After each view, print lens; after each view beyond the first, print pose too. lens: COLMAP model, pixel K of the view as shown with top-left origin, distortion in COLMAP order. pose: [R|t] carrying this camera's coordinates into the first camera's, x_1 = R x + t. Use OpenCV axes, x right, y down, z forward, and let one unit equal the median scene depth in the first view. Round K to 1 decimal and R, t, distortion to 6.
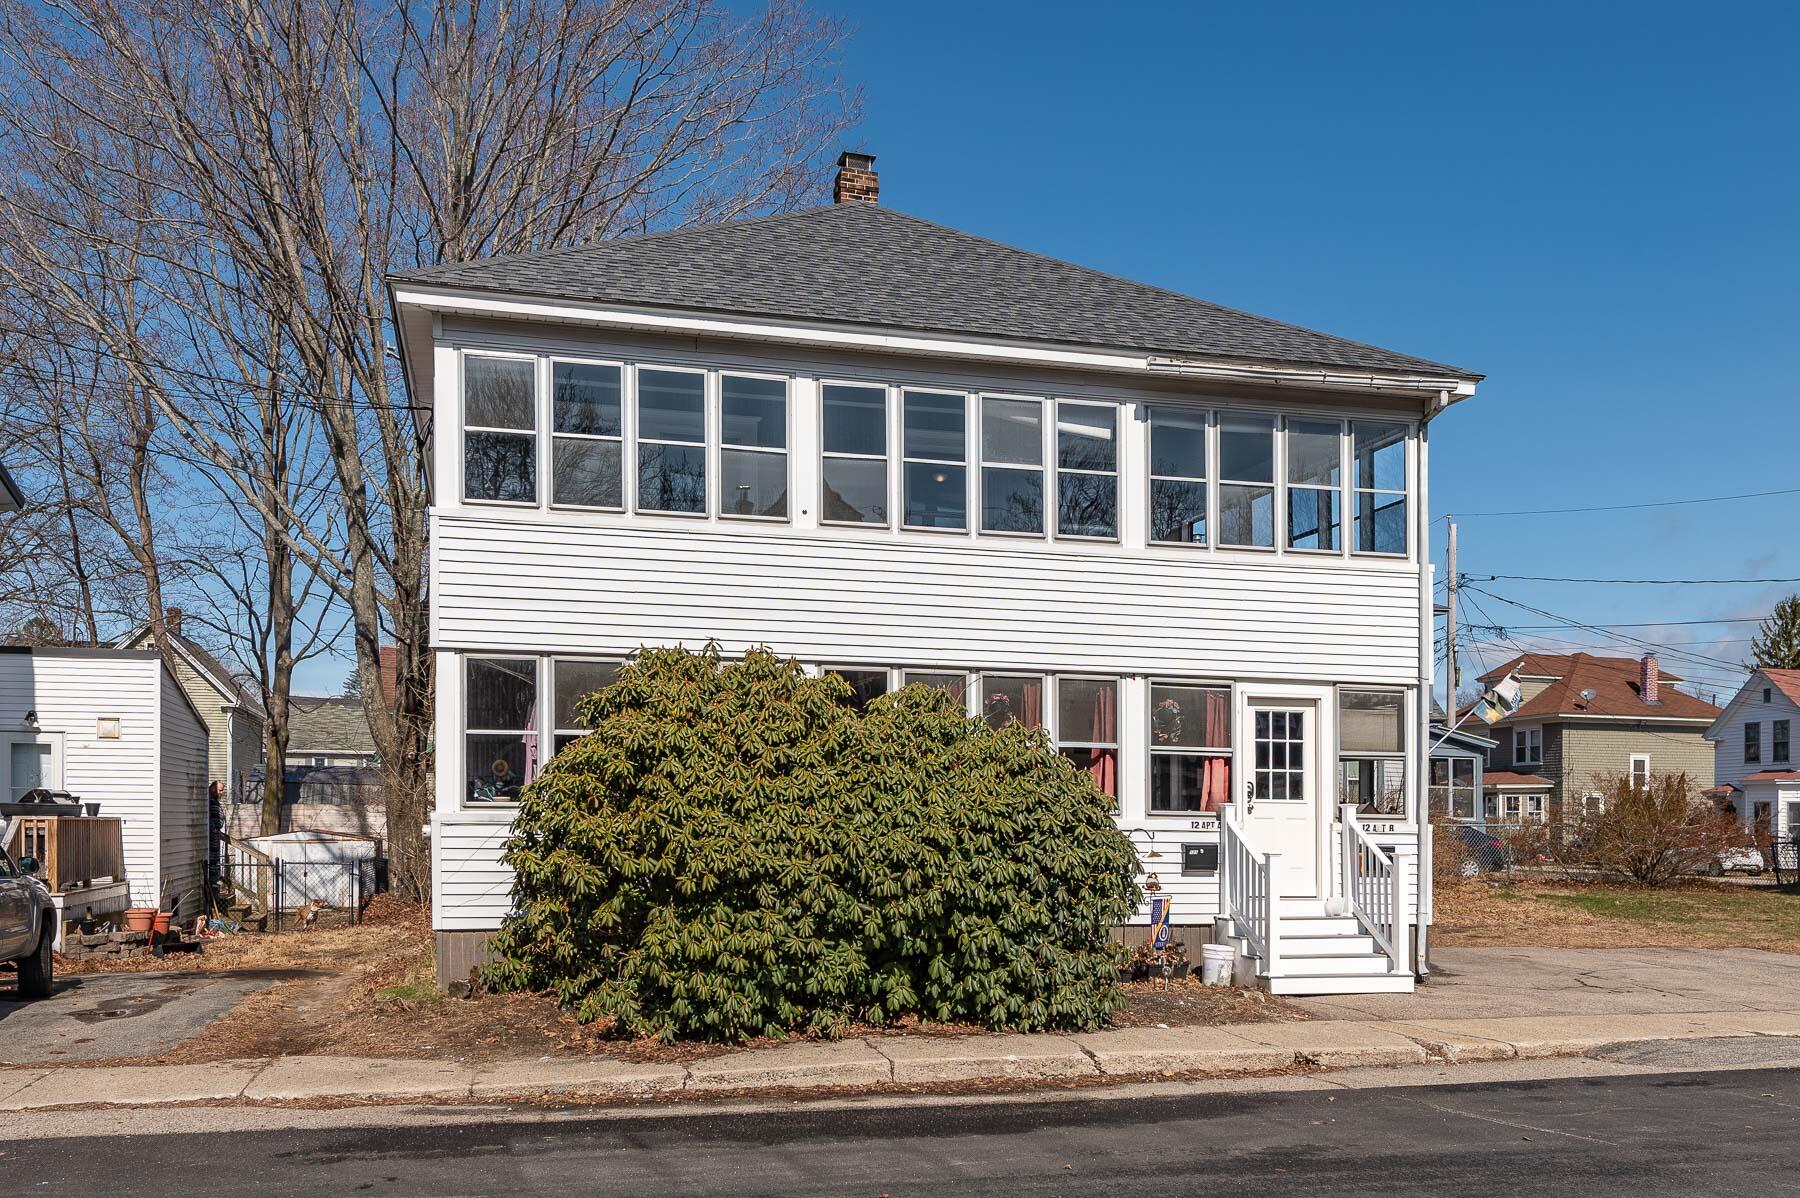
lens RADIAL K [[1664.0, 0, 906.5], [0, 1664.0, 755.1], [0, 0, 1]] dist [0.027830, 0.000000]
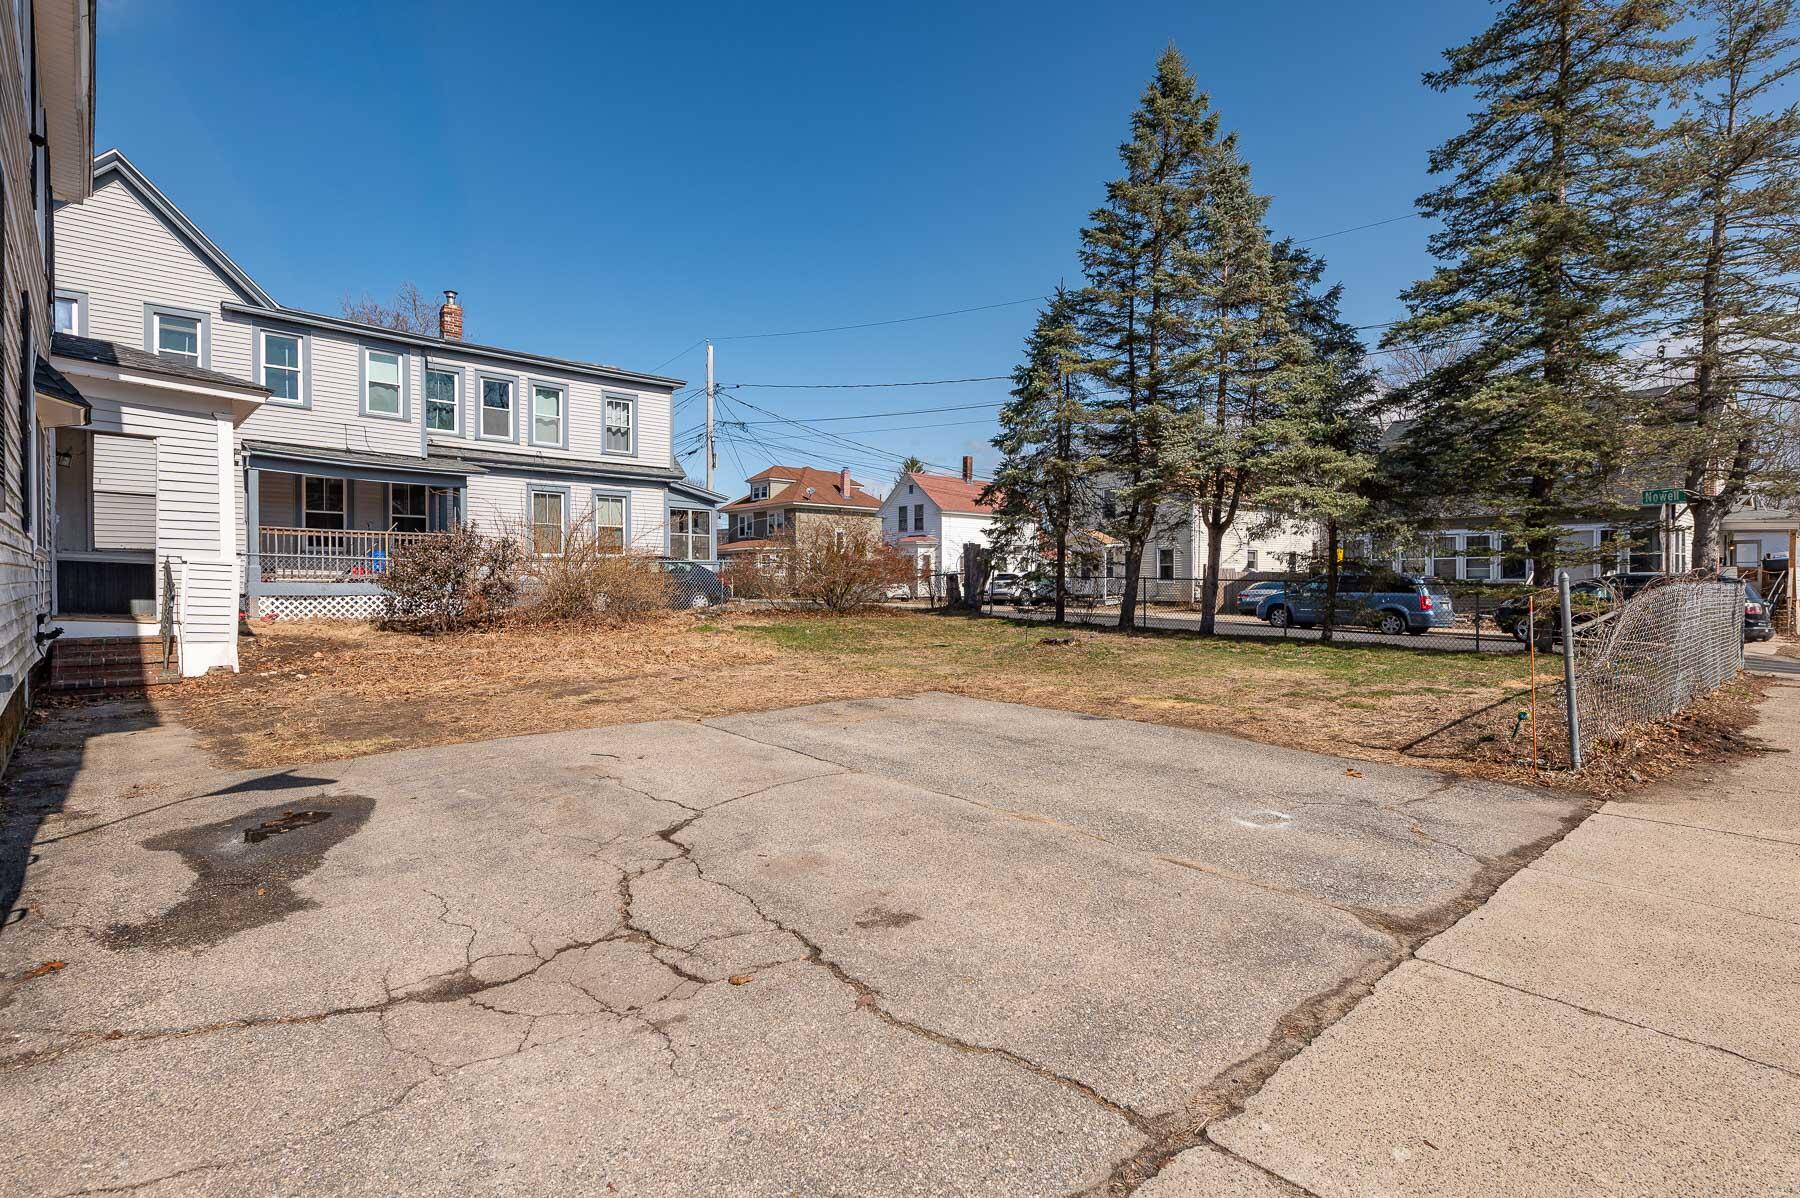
lens RADIAL K [[887.2, 0, 916.1], [0, 887.2, 593.1], [0, 0, 1]] dist [0.002428, -0.000666]
pose [[0.880613, -0.021566, 0.473345, 0.394499], [-0.004887, 0.998497, 0.054584, 0.060671], [-0.473811, -0.050381, 0.879184, 0.856163]]
